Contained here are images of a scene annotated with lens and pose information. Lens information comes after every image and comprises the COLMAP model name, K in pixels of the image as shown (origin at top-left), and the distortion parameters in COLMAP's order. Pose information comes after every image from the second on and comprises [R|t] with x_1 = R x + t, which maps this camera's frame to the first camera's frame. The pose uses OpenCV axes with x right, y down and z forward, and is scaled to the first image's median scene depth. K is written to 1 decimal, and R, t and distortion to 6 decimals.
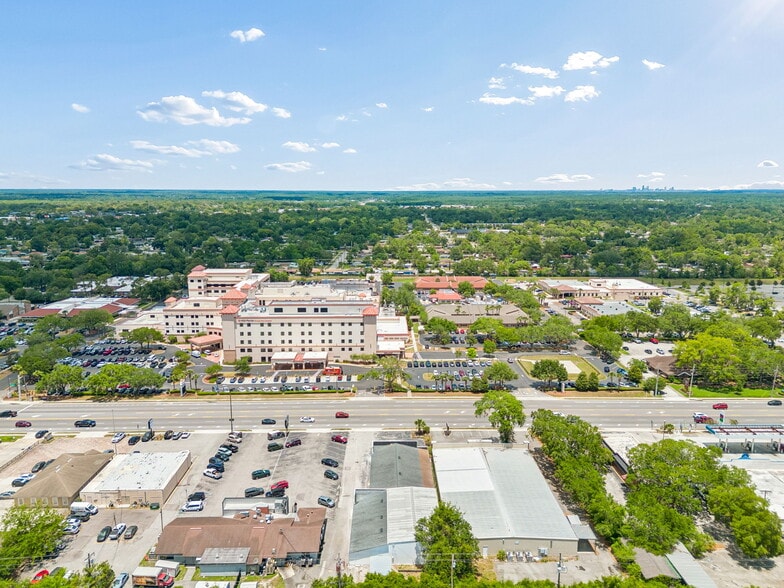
lens RADIAL K [[528.9, 0, 392.0], [0, 528.9, 294.0], [0, 0, 1]] dist [0.002262, -0.002513]
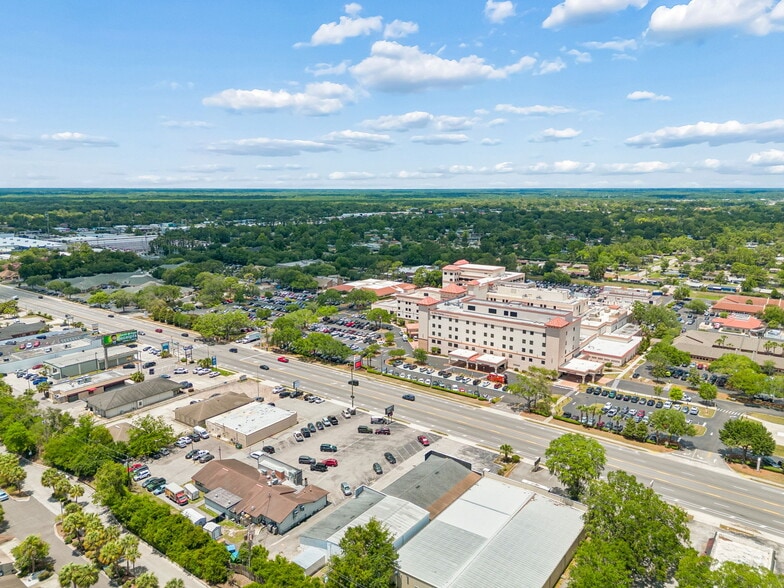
lens RADIAL K [[528.9, 0, 392.0], [0, 528.9, 294.0], [0, 0, 1]] dist [0.002262, -0.002513]
pose [[0.810062, 0.120066, -0.573920, 0.243399], [-0.120738, 0.991991, 0.037112, -0.015263], [0.573779, 0.039231, 0.818070, 0.098286]]
